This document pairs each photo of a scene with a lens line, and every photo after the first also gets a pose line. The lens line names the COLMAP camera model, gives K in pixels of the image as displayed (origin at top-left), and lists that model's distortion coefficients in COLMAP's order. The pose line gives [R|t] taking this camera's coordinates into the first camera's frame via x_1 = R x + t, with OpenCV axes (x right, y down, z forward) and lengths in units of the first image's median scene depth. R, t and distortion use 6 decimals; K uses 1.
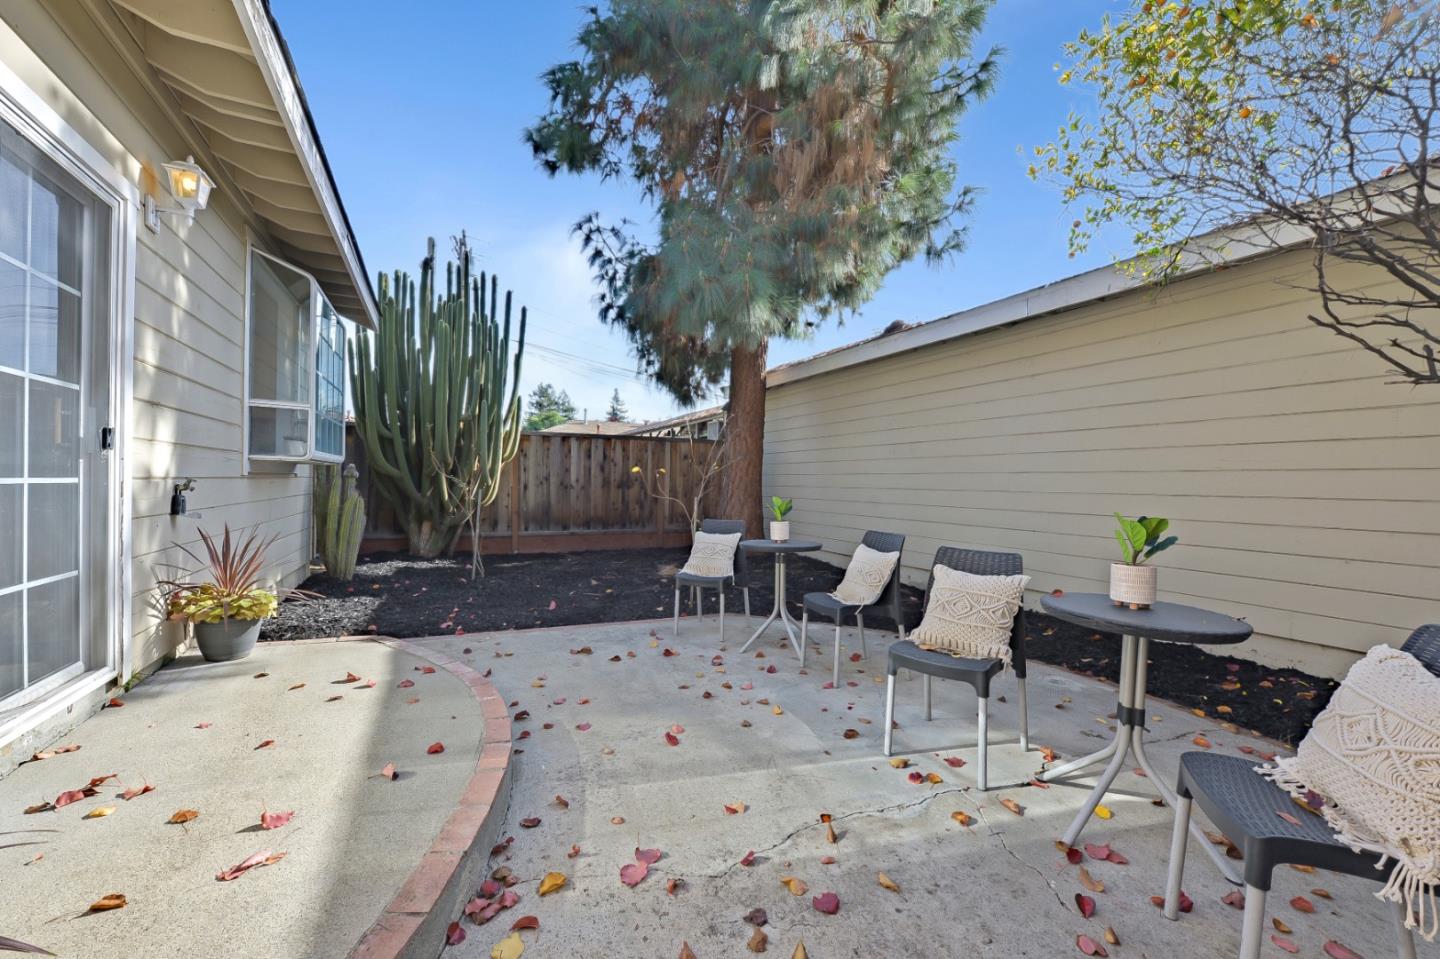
lens RADIAL K [[576.7, 0, 719.1], [0, 576.7, 486.1], [0, 0, 1]] dist [0.000046, 0.000029]
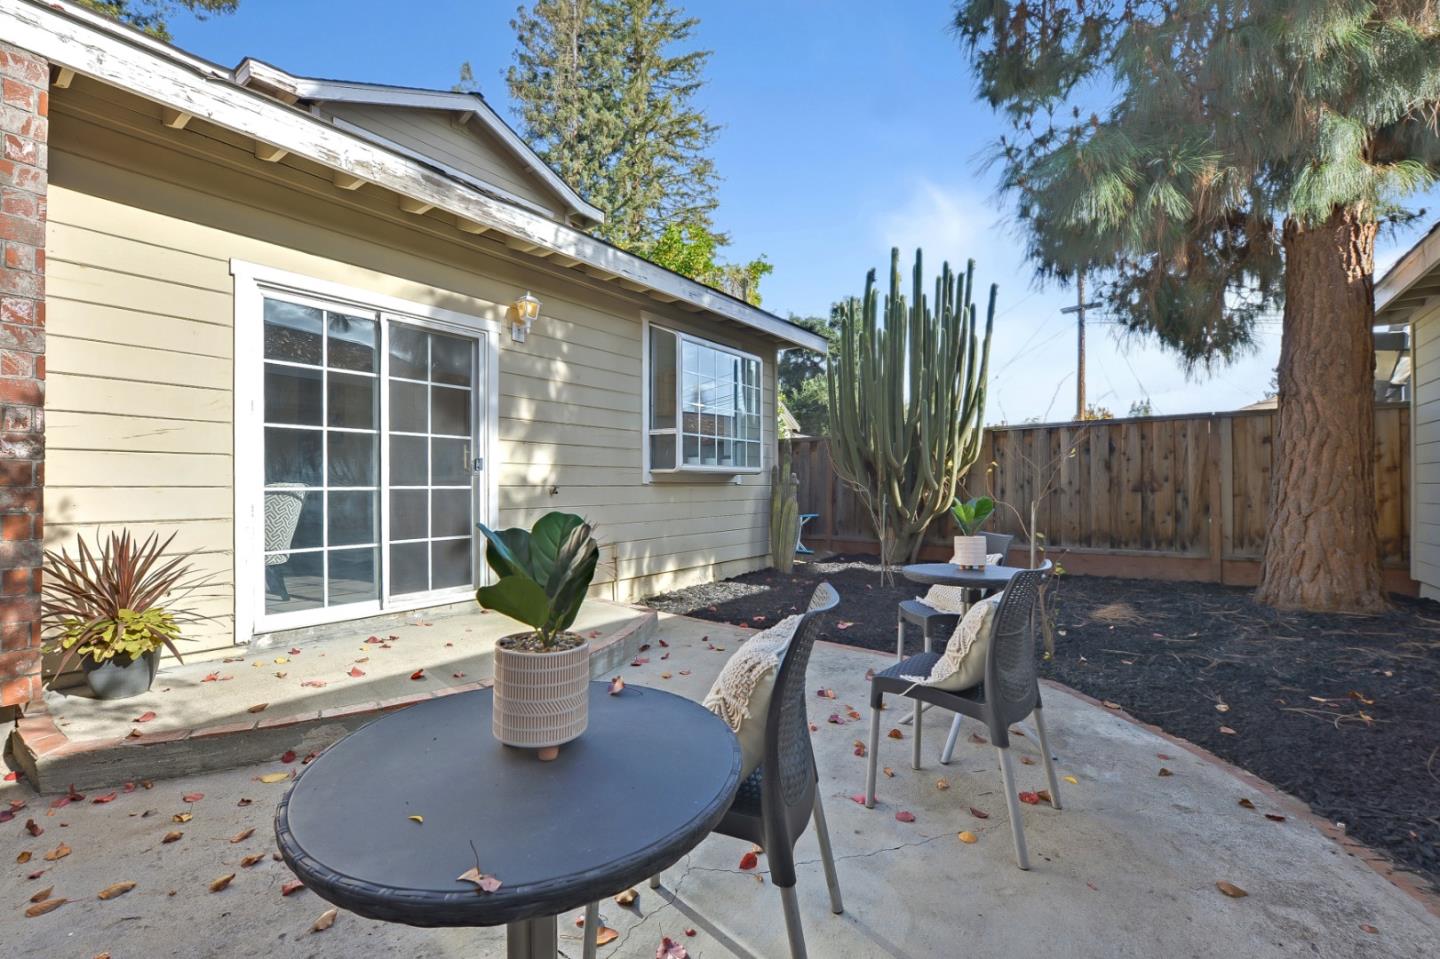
lens RADIAL K [[607.1, 0, 720.0], [0, 607.1, 479.5], [0, 0, 1]] dist [-0.001015, -0.000223]
pose [[0.462263, -0.030780, -0.886209, 0.260404], [0.006409, 0.999487, -0.031372, 0.008396], [0.886720, 0.008822, 0.462223, 0.206268]]
